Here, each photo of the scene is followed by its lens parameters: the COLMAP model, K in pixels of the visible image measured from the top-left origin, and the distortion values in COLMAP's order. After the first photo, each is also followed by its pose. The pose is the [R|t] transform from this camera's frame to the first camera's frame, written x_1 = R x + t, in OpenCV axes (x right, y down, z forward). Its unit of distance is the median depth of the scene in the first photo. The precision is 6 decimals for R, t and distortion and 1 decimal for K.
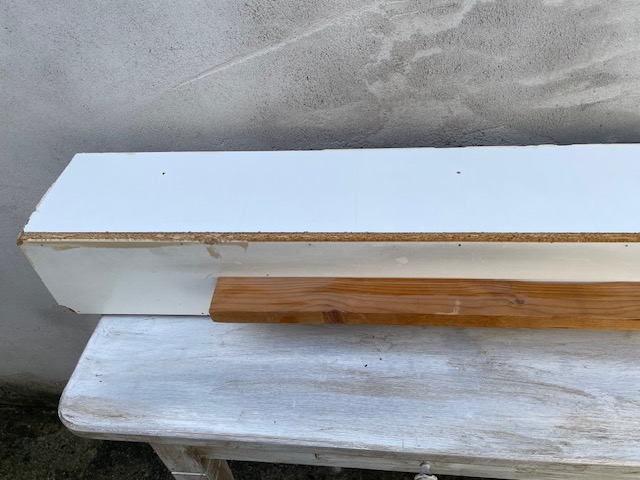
lens RADIAL K [[487.1, 0, 319.5], [0, 487.1, 231.7], [0, 0, 1]] dist [0.079877, -0.112964]
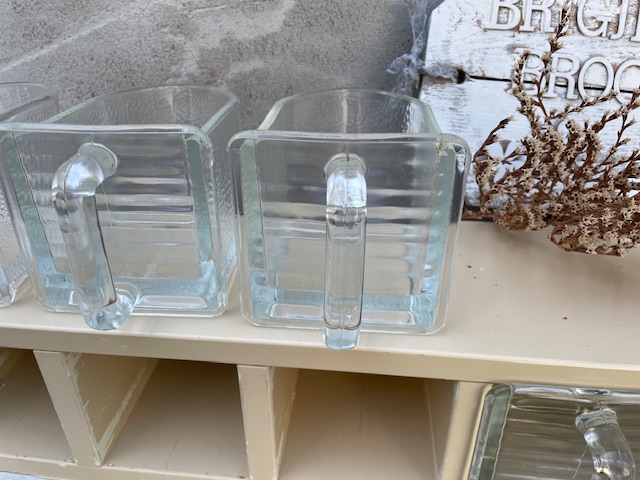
lens RADIAL K [[487.1, 0, 311.8], [0, 487.1, 242.7], [0, 0, 1]] dist [0.079877, -0.112964]
pose [[0.998056, 0.061661, 0.009054, 0.346137], [-0.057909, 0.971246, -0.230928, 0.059471], [-0.023033, 0.229955, 0.972929, 0.362457]]
